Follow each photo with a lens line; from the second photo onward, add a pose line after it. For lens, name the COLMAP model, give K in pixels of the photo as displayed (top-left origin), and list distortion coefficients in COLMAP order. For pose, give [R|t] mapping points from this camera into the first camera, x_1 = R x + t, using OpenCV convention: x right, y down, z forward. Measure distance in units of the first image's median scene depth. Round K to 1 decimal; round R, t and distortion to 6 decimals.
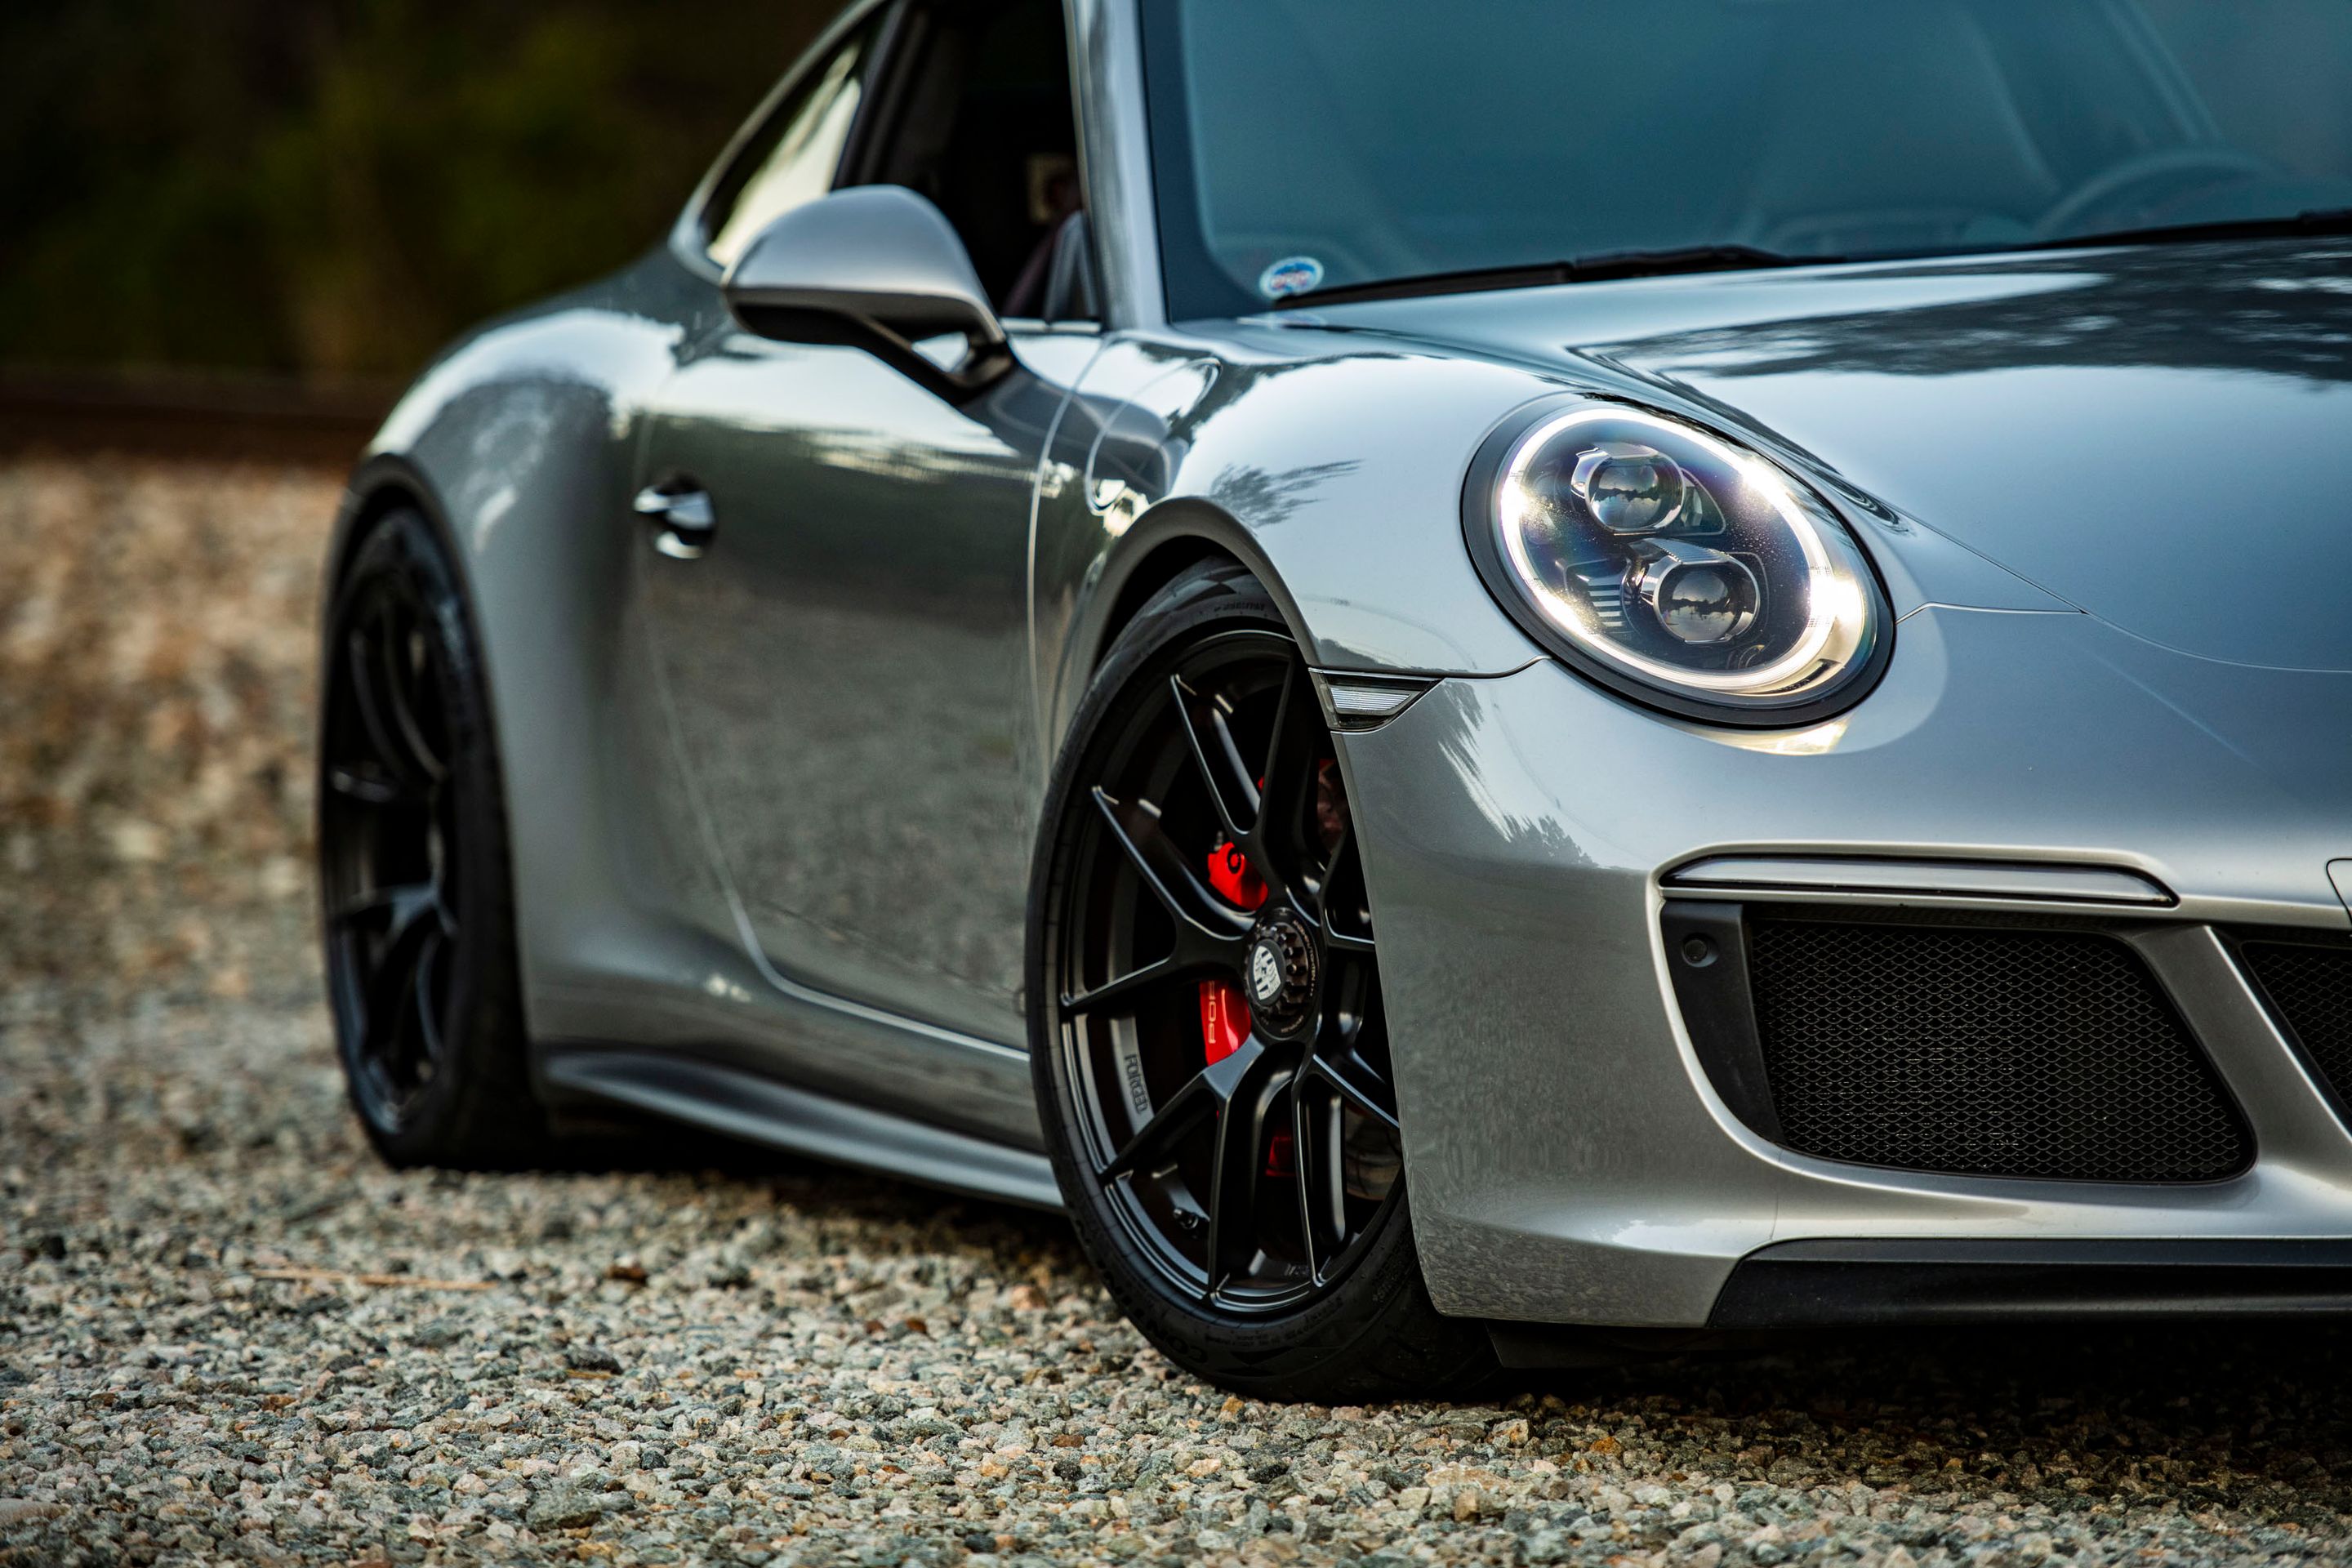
lens RADIAL K [[11300.8, 0, 1176.0], [0, 11300.8, 784.0], [0, 0, 1]] dist [1.459489, 13.213245]
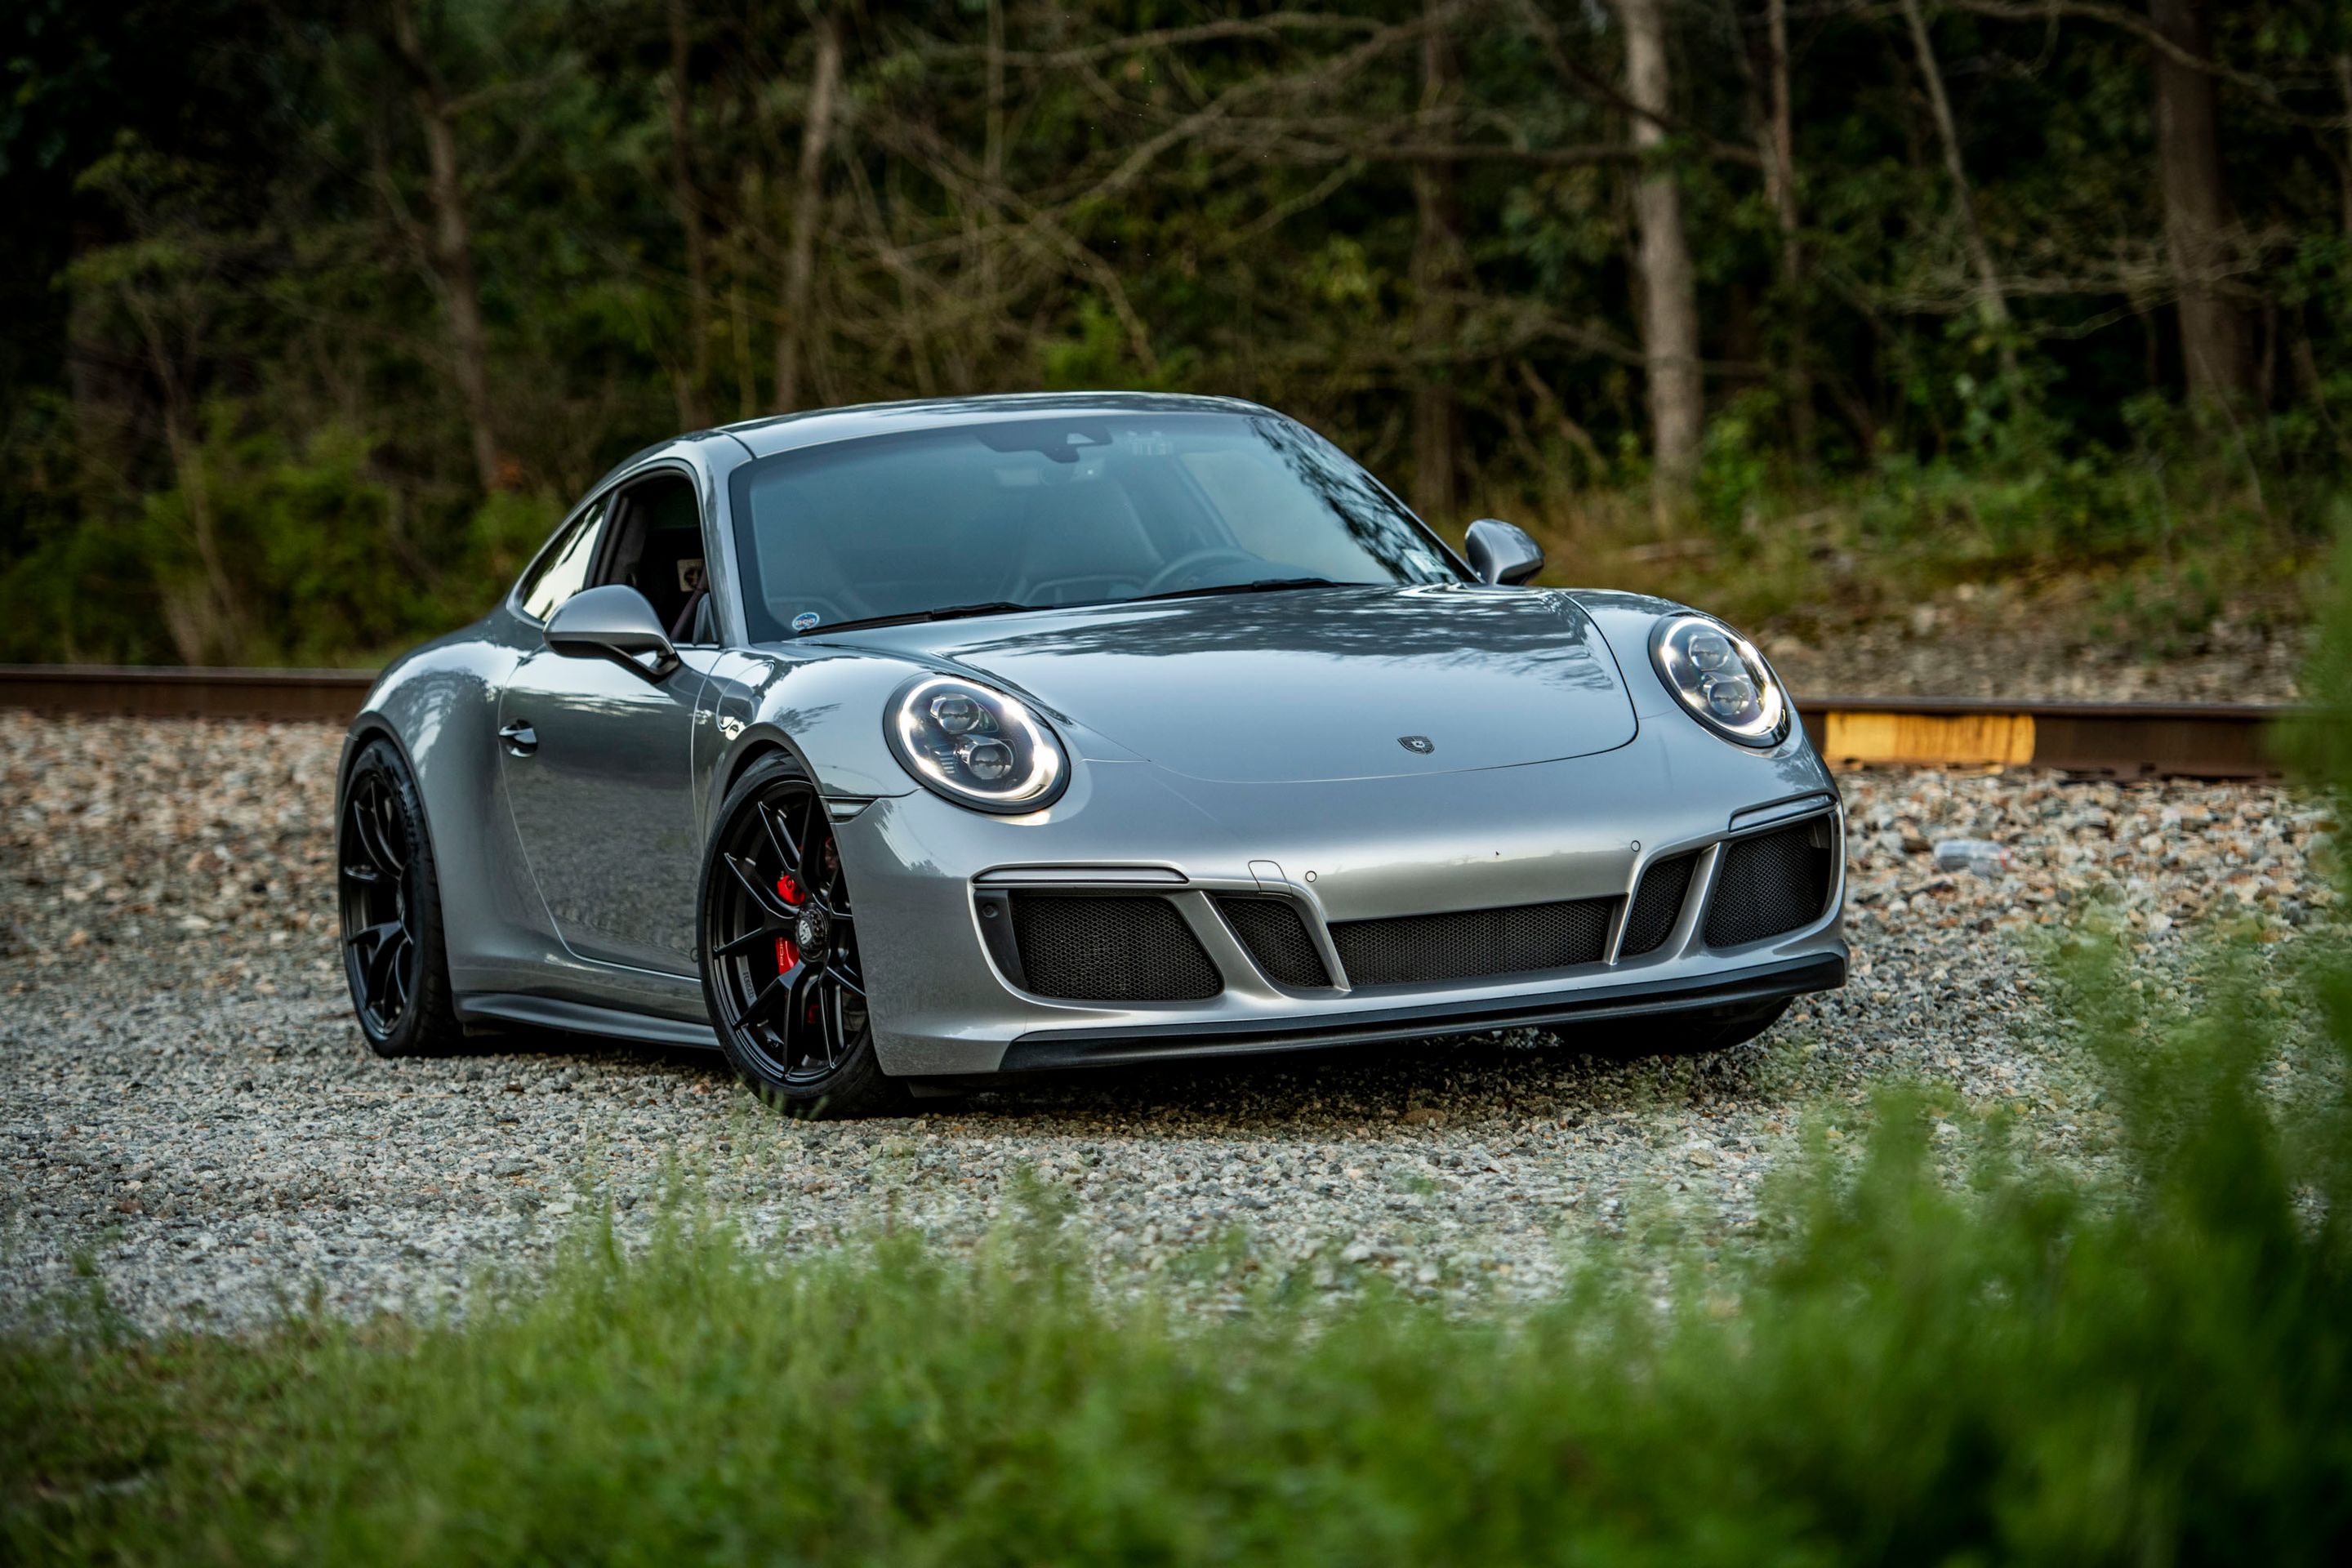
lens RADIAL K [[8341.1, 0, 1176.0], [0, 8341.1, 784.0], [0, 0, 1]] dist [0.691882, -1.386186]
pose [[0.997992, -0.034700, 0.052998, -0.005444], [0.035491, 0.999271, -0.014046, 0.013068], [-0.052472, 0.015899, 0.998496, -0.661380]]
